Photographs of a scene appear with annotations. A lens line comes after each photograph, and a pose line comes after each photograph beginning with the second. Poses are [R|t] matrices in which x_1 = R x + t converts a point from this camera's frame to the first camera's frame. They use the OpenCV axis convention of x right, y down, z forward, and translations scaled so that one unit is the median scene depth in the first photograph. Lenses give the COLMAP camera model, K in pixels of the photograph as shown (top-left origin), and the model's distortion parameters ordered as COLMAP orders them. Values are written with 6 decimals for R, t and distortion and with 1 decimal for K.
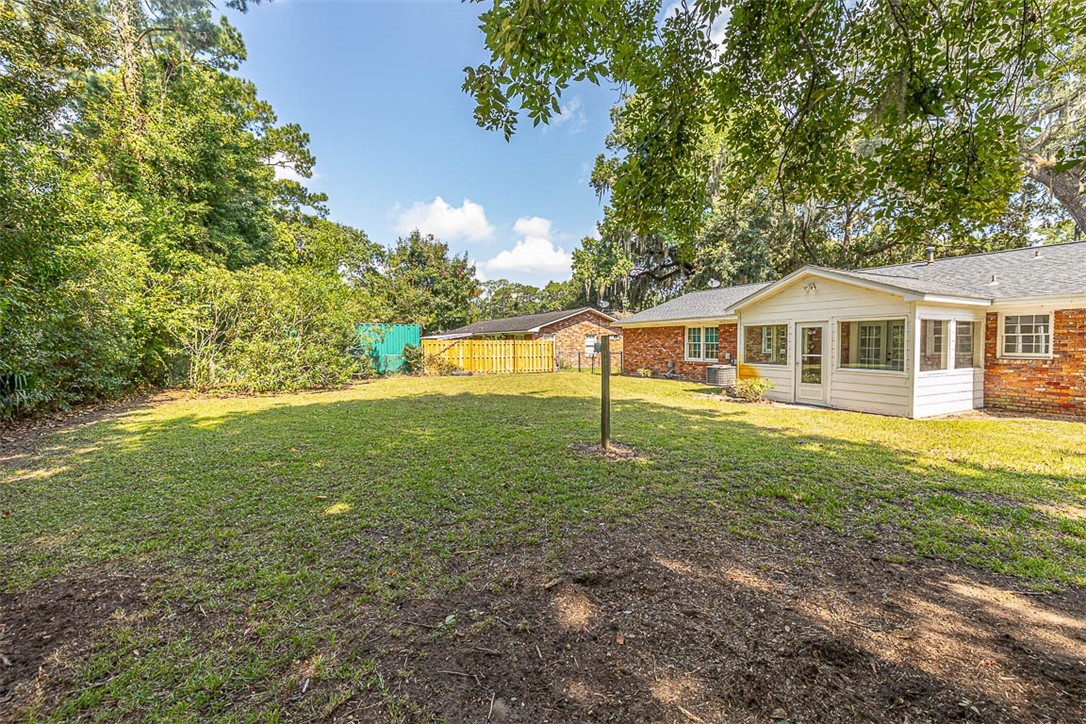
lens RADIAL K [[460.2, 0, 543.5], [0, 460.2, 358.6], [0, 0, 1]] dist [0.000210, 0.000120]
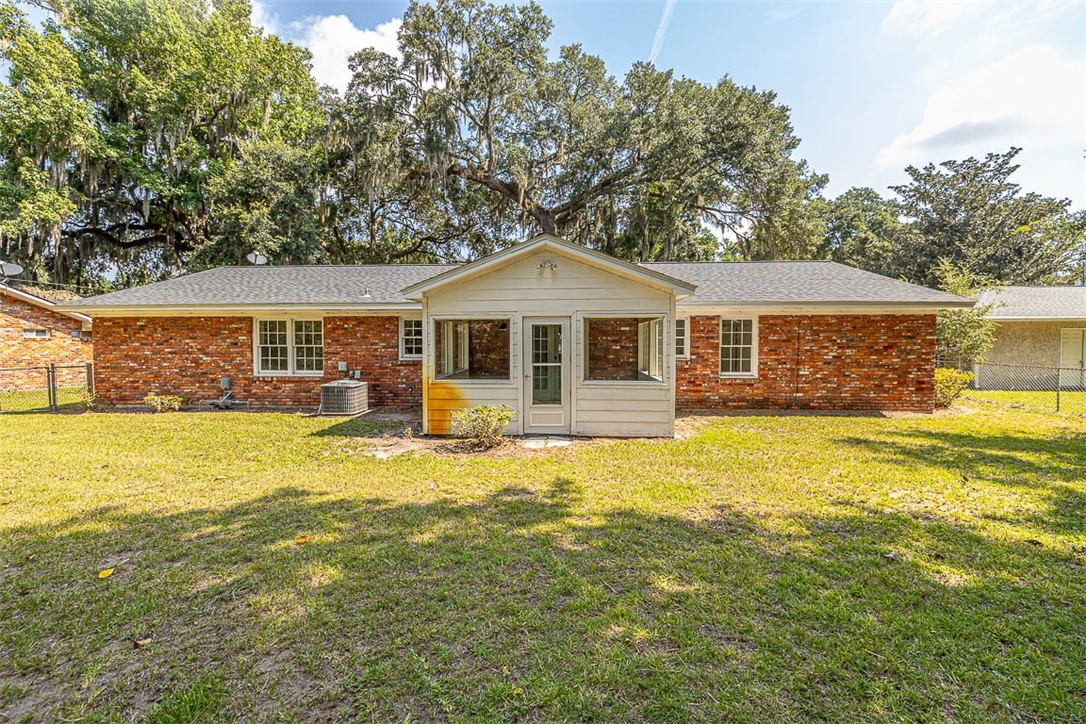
lens RADIAL K [[460.2, 0, 545.8], [0, 460.2, 356.3], [0, 0, 1]] dist [0.000210, 0.000120]
pose [[0.506404, -0.026864, 0.861878, -0.013368], [0.030862, 0.999439, 0.013018, -0.017100], [-0.861744, 0.020007, 0.506949, 0.386712]]
